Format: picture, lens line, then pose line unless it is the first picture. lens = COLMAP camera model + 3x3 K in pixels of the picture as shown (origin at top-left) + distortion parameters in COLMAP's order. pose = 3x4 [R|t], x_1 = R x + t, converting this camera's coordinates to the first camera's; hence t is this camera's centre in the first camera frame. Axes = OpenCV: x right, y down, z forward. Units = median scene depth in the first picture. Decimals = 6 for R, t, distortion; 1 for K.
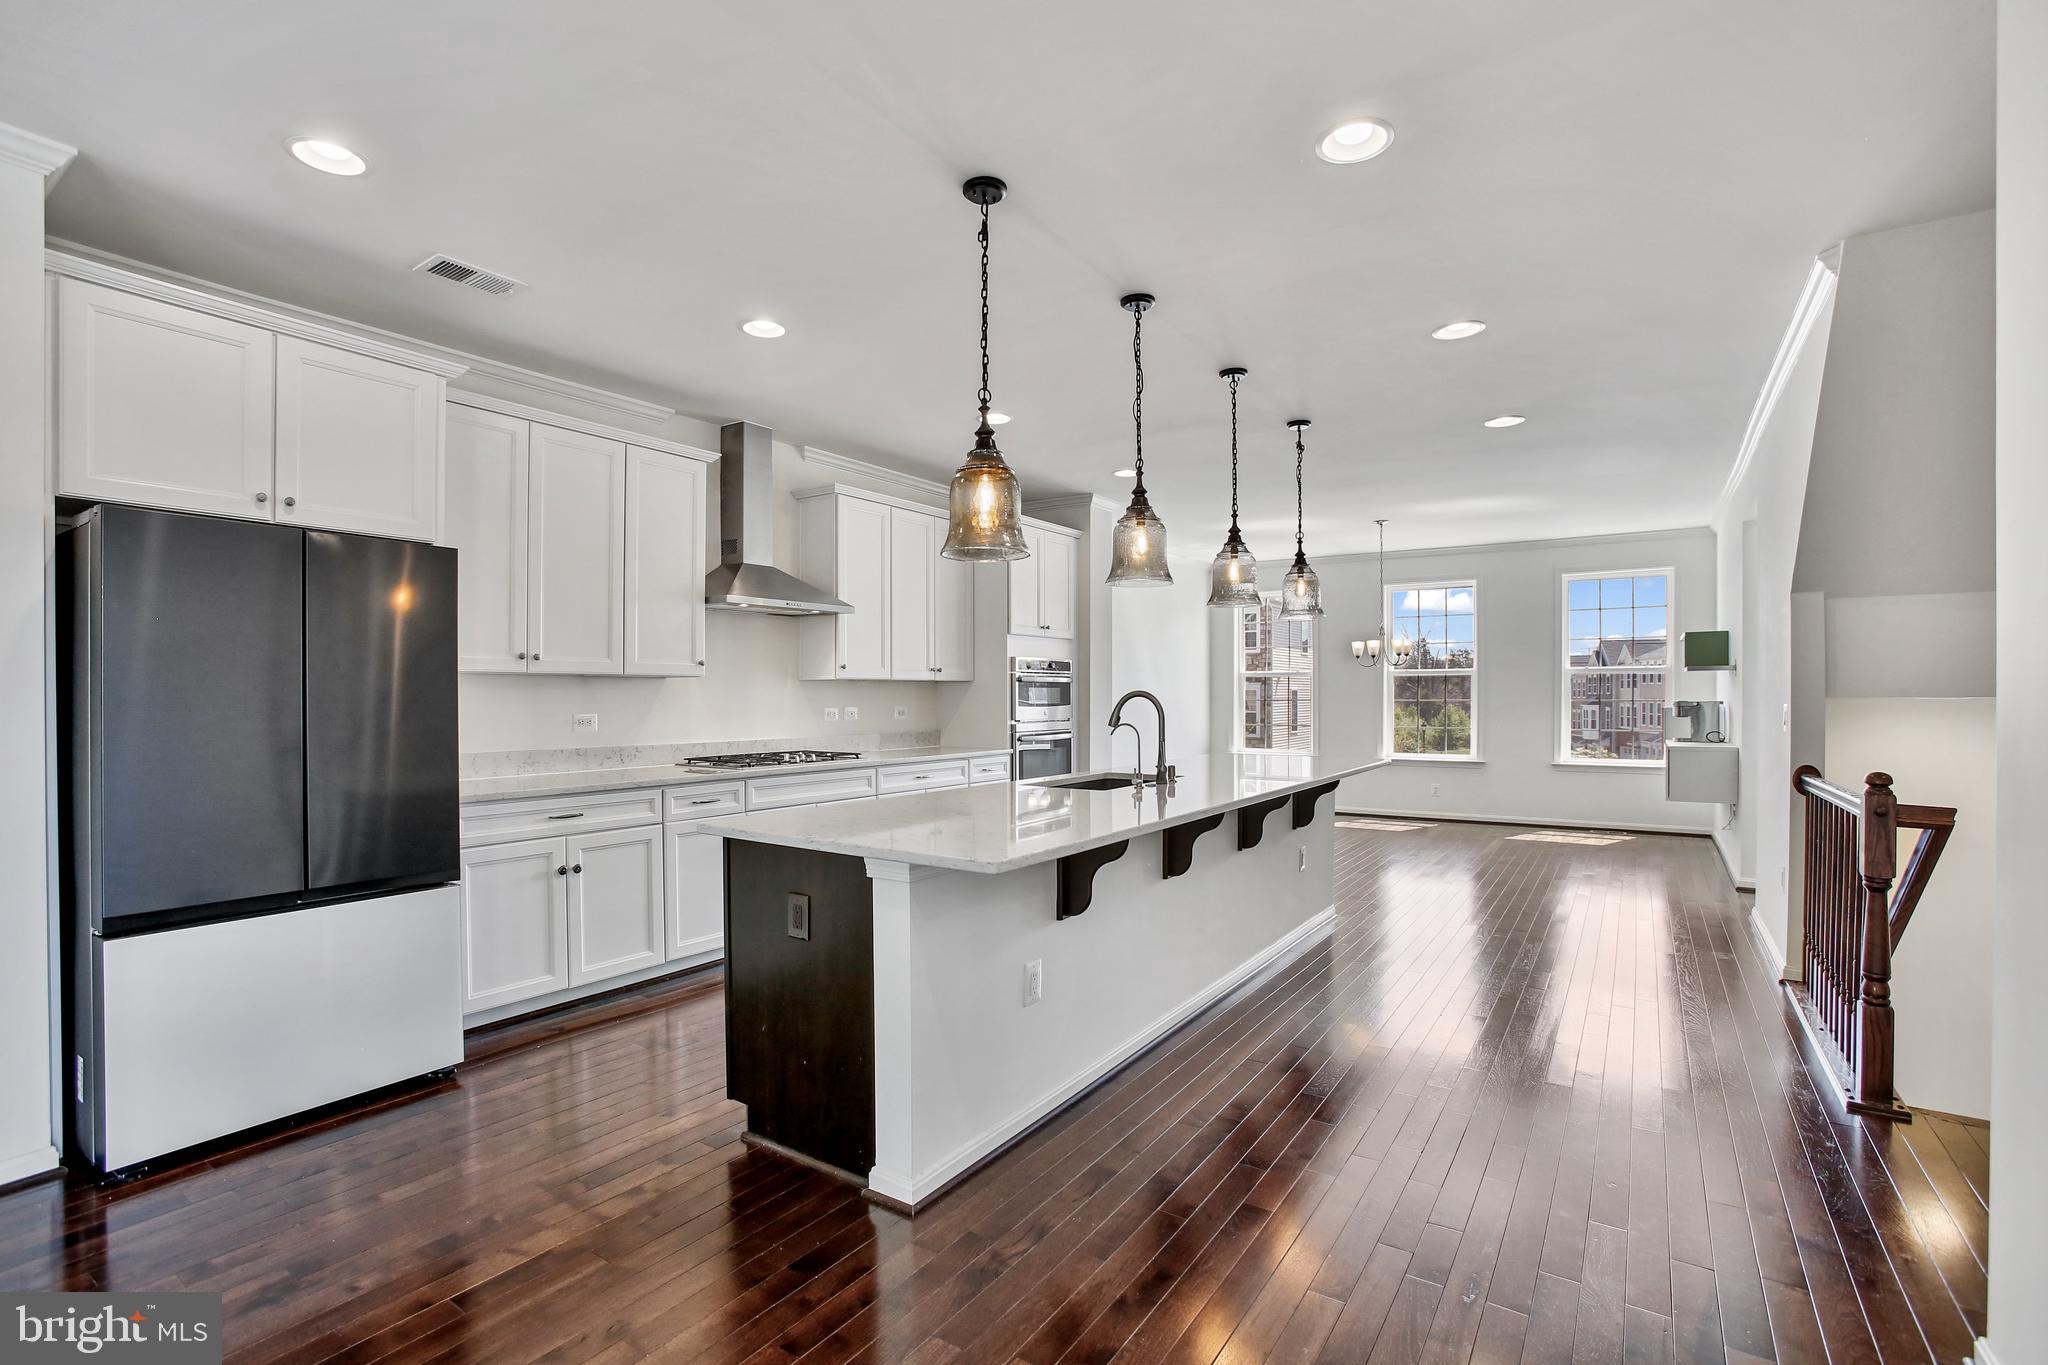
lens RADIAL K [[933.5, 0, 1016.8], [0, 933.5, 681.0], [0, 0, 1]] dist [-0.077970, 0.032207]
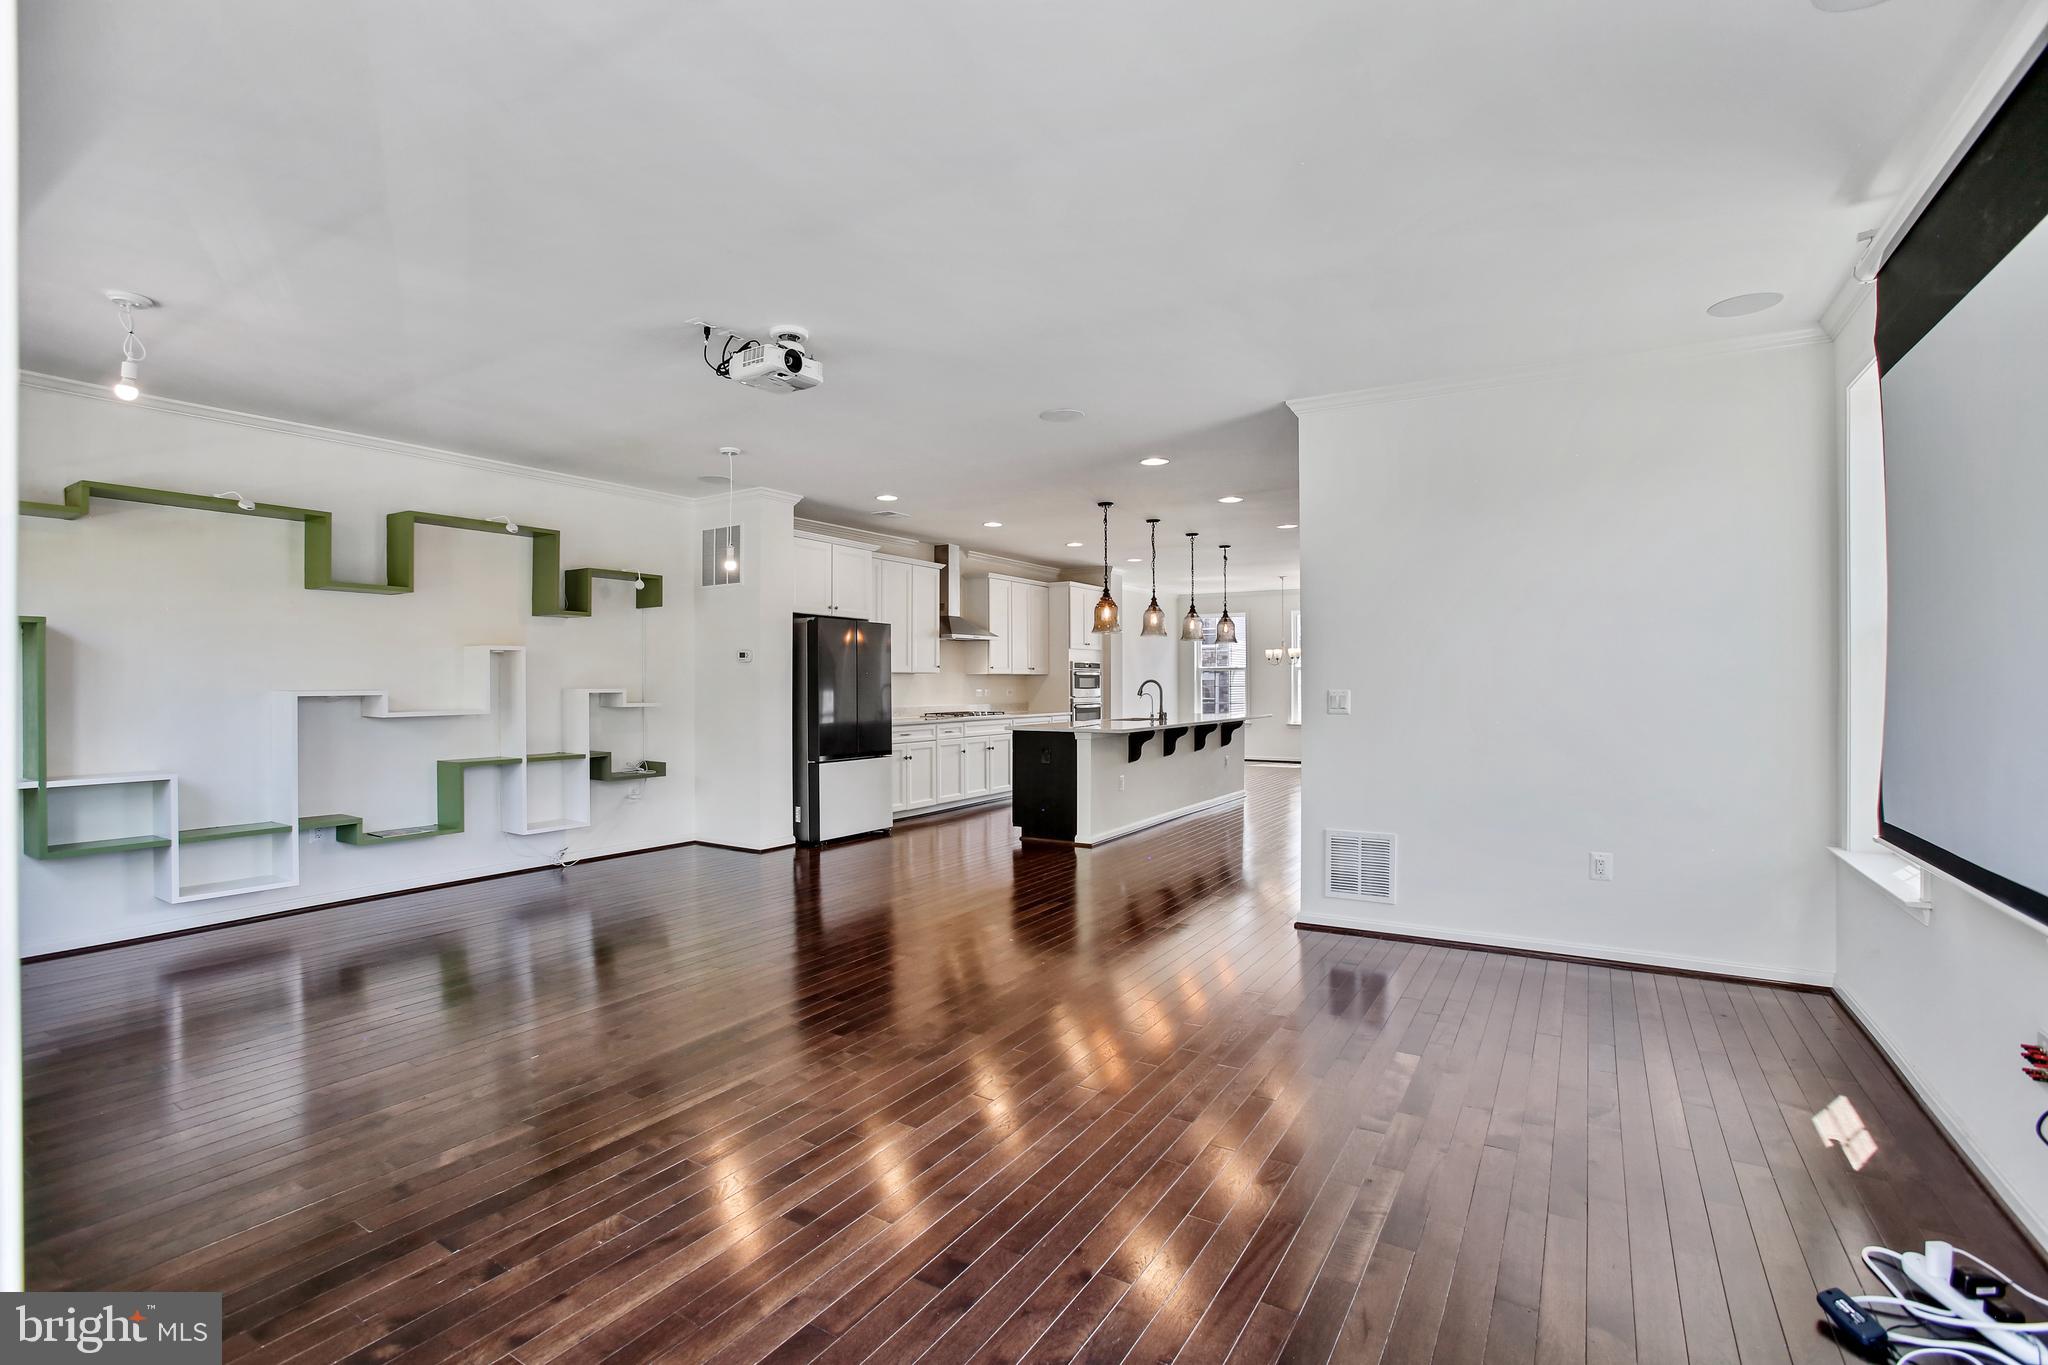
lens RADIAL K [[958.9, 0, 1024.0], [0, 958.9, 682.5], [0, 0, 1]] dist [-0.001418, 0.000083]
pose [[0.998667, -0.002731, 0.051535, -0.275047], [0.002088, 0.999919, 0.012532, -0.011795], [-0.051565, -0.012407, 0.998593, -1.219862]]
